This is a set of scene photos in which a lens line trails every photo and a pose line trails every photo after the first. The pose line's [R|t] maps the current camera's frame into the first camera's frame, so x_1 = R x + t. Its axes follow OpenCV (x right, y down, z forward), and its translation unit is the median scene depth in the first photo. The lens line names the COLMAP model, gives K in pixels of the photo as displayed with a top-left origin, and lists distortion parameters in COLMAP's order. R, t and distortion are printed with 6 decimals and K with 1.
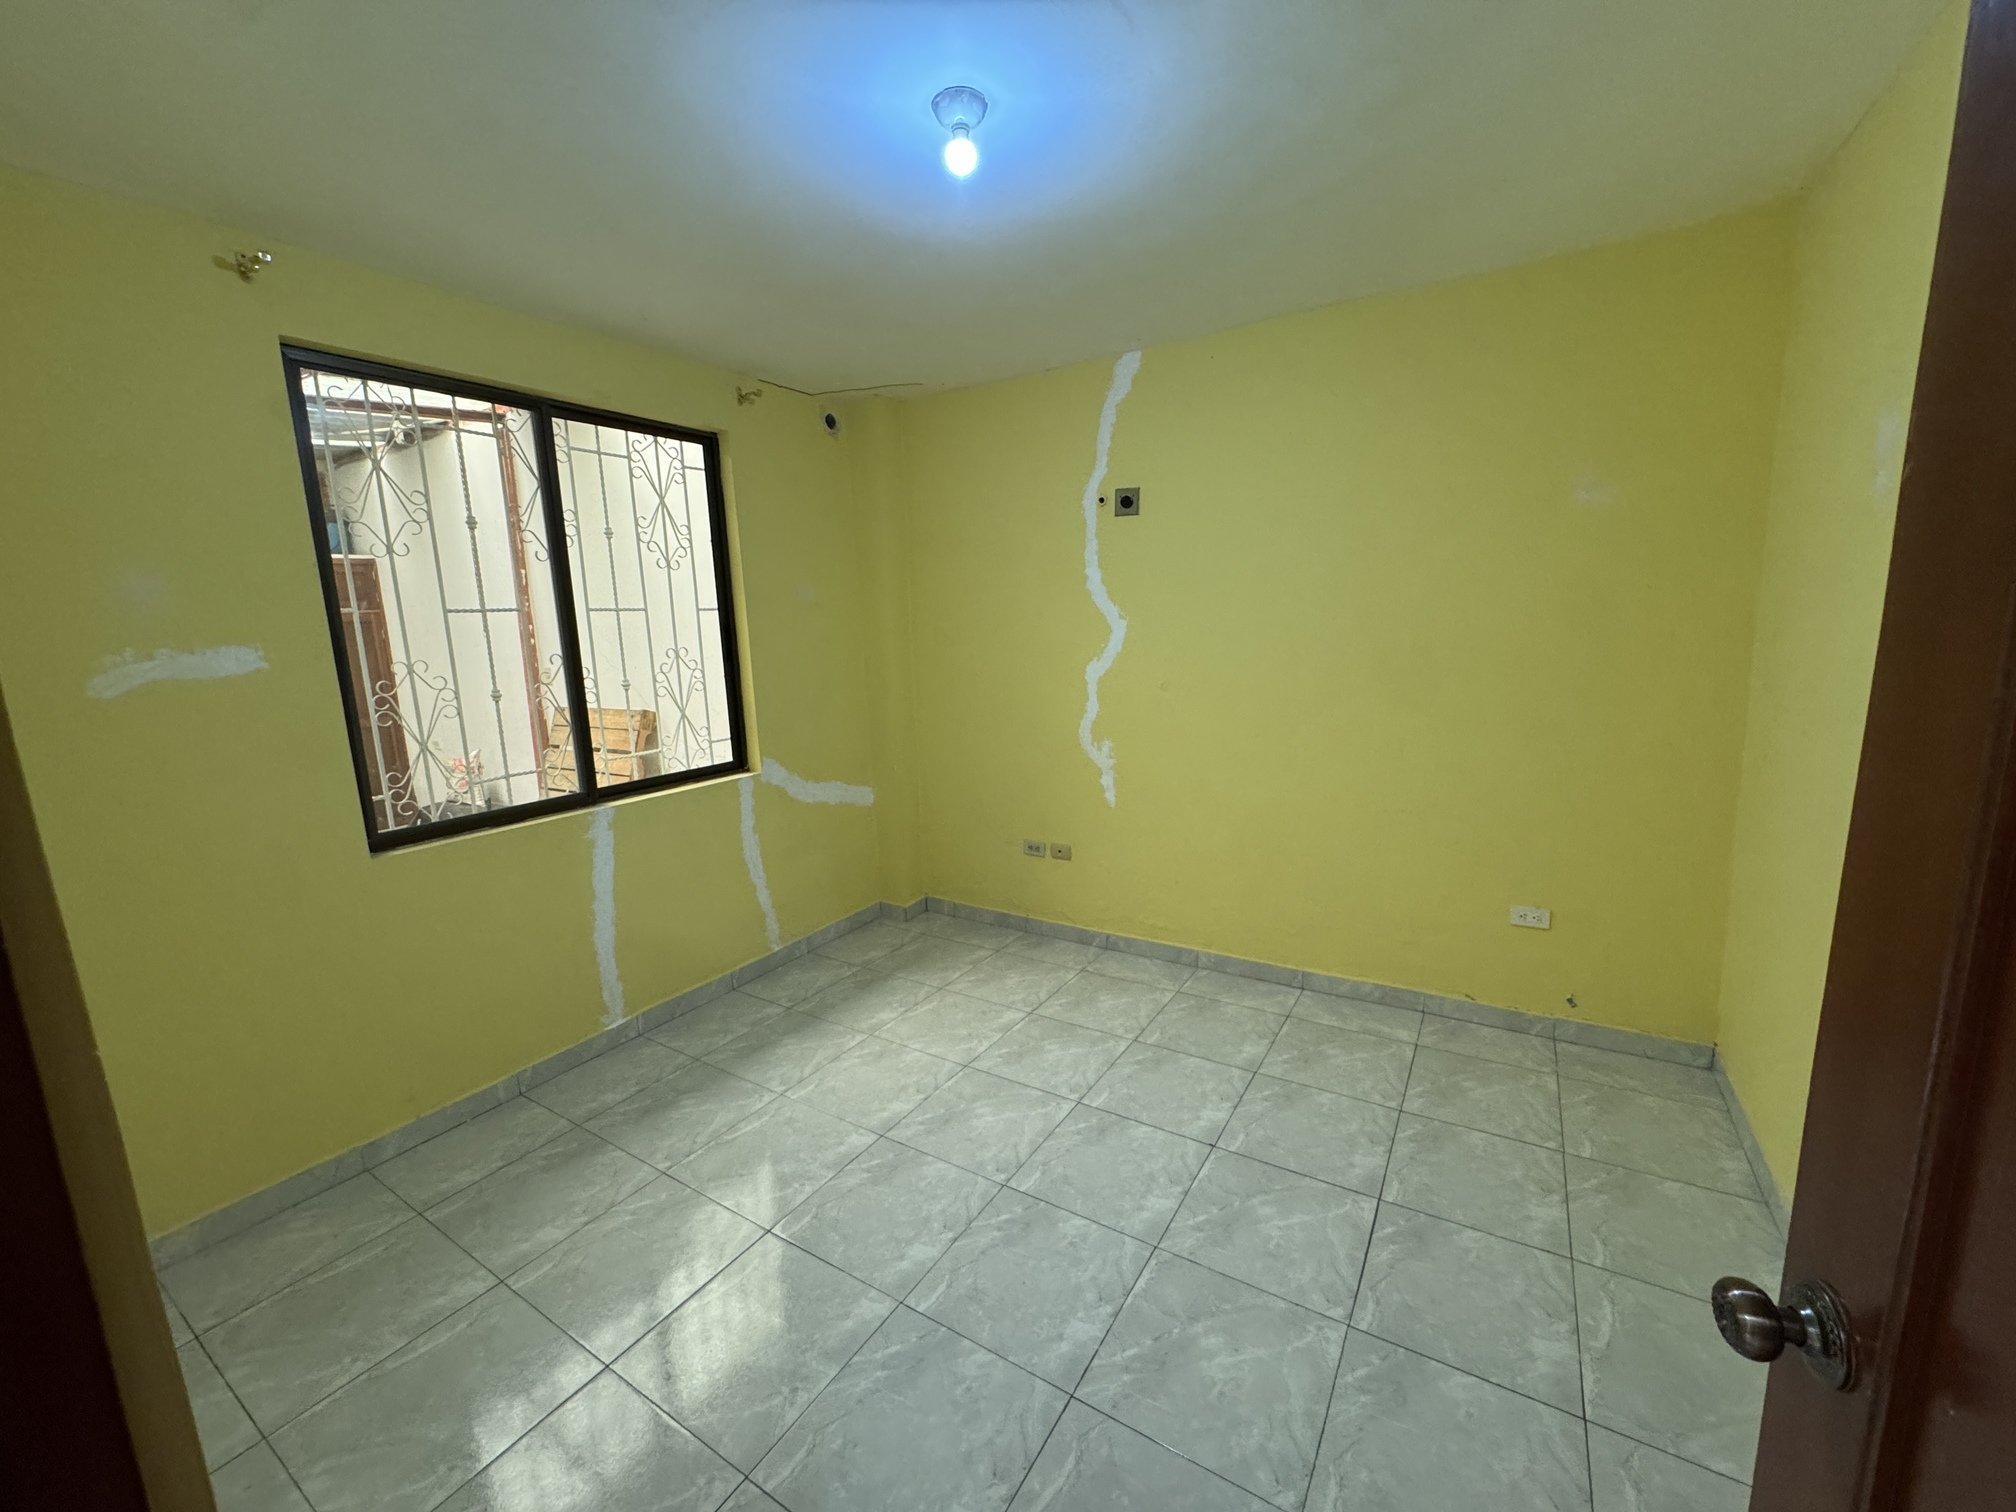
lens RADIAL K [[788.6, 0, 1007.2], [0, 788.6, 774.8], [0, 0, 1]] dist [0.000702, 0.000041]
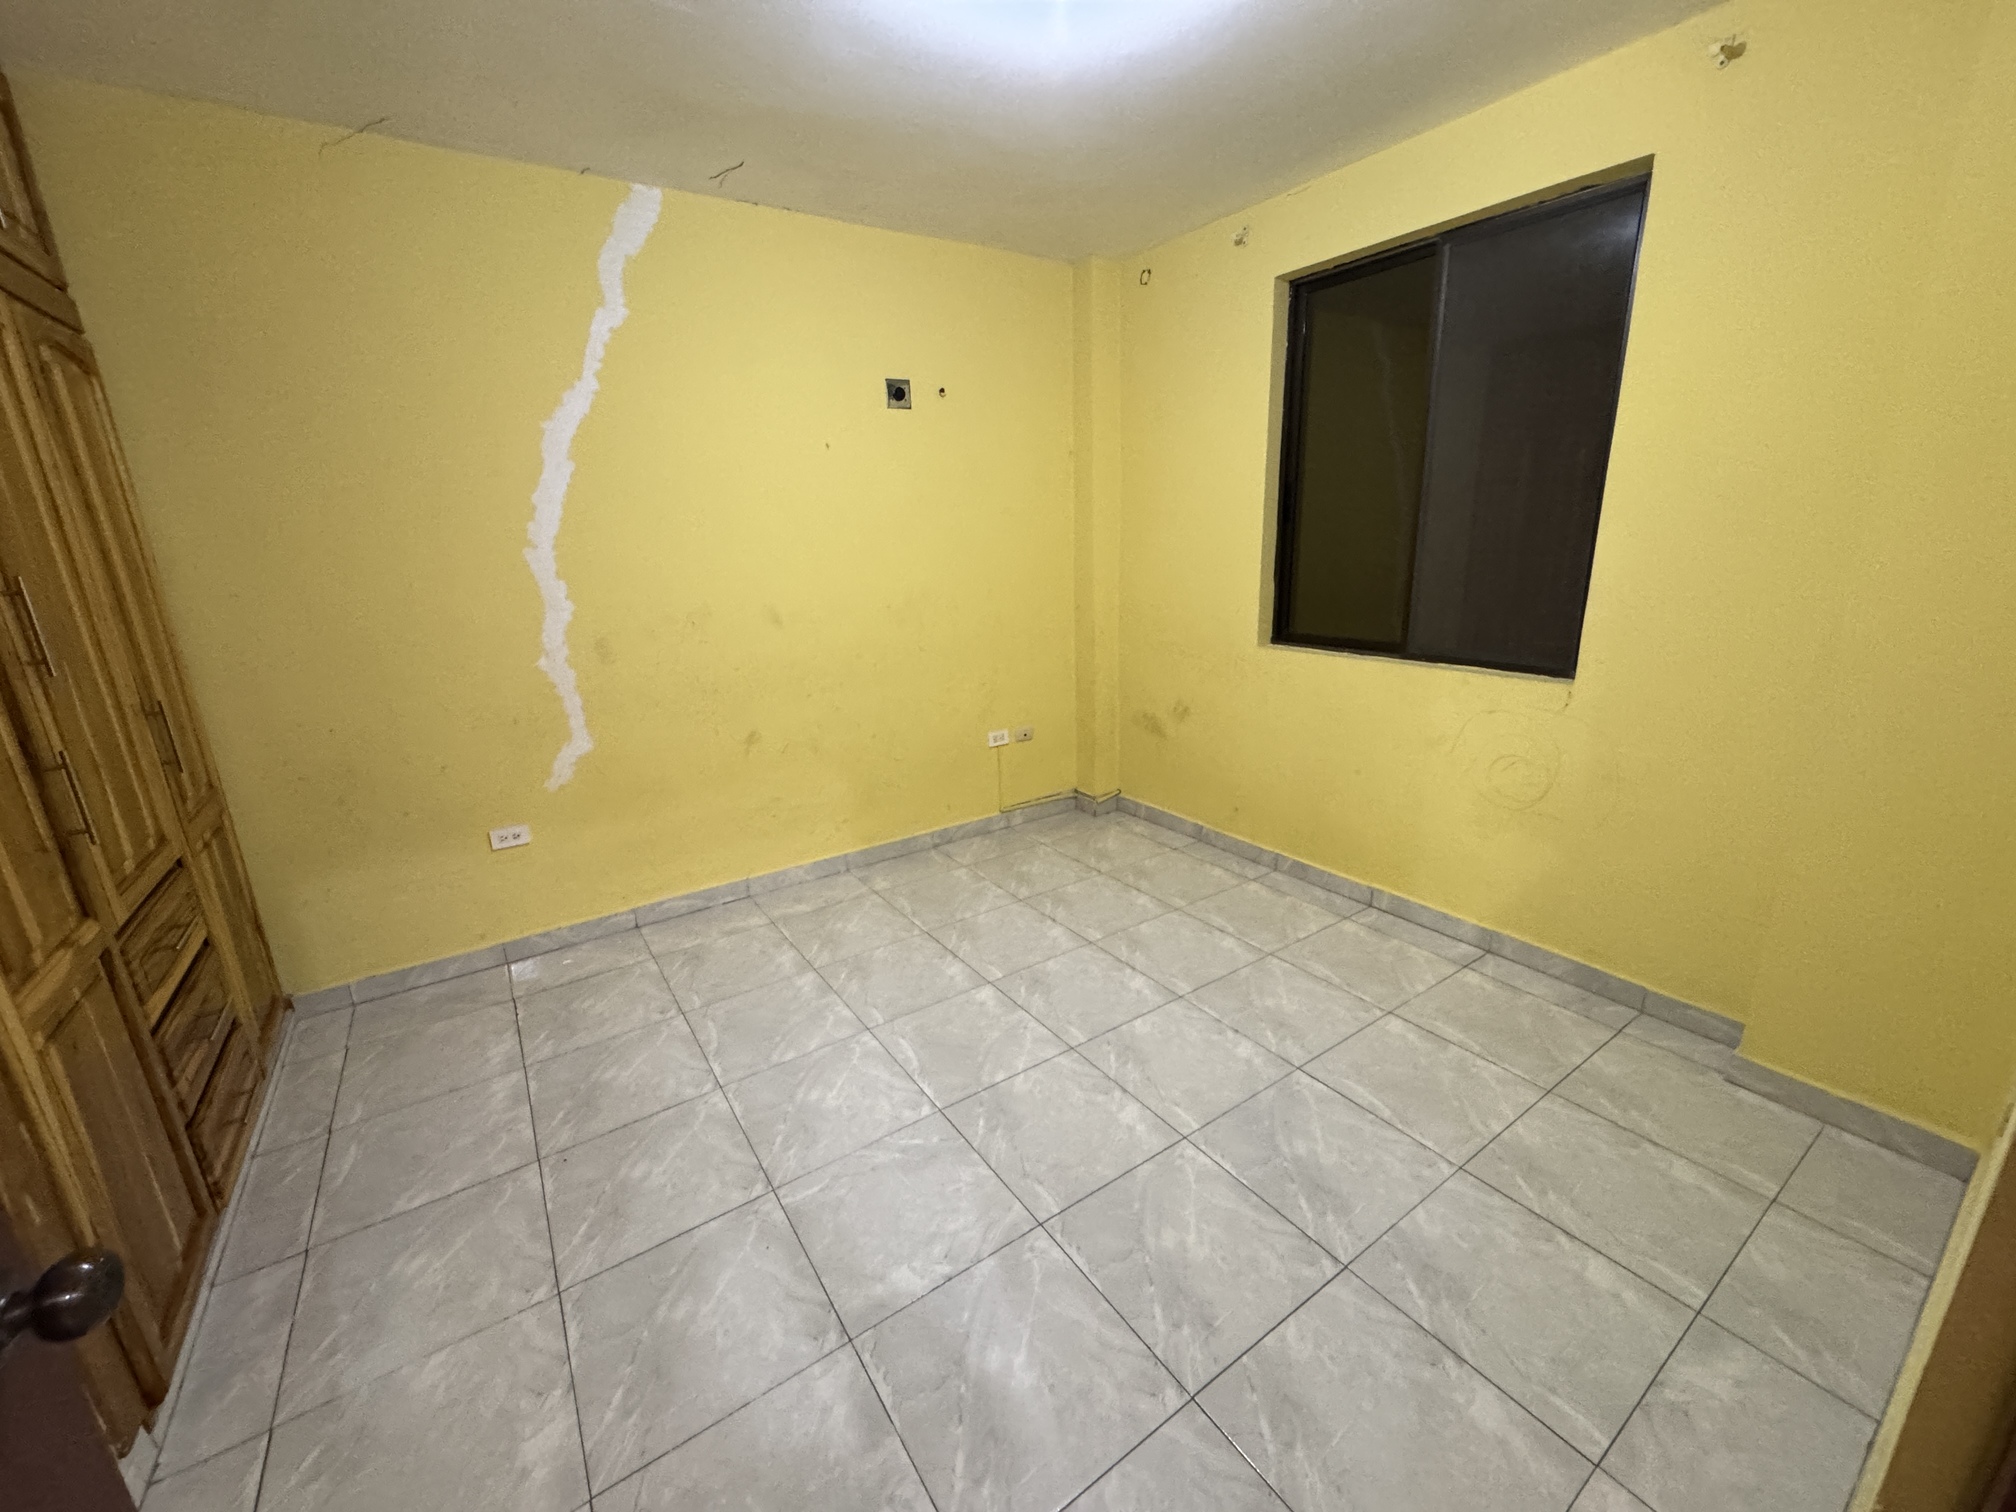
lens RADIAL K [[806.7, 0, 1008.0], [0, 806.7, 756.0], [0, 0, 1]] dist [-0.001028, 0.000030]
pose [[0.390815, -0.228971, 0.891536, -0.577648], [0.172244, 0.969649, 0.173528, -0.044925], [-0.904210, 0.085745, 0.418392, 0.365721]]
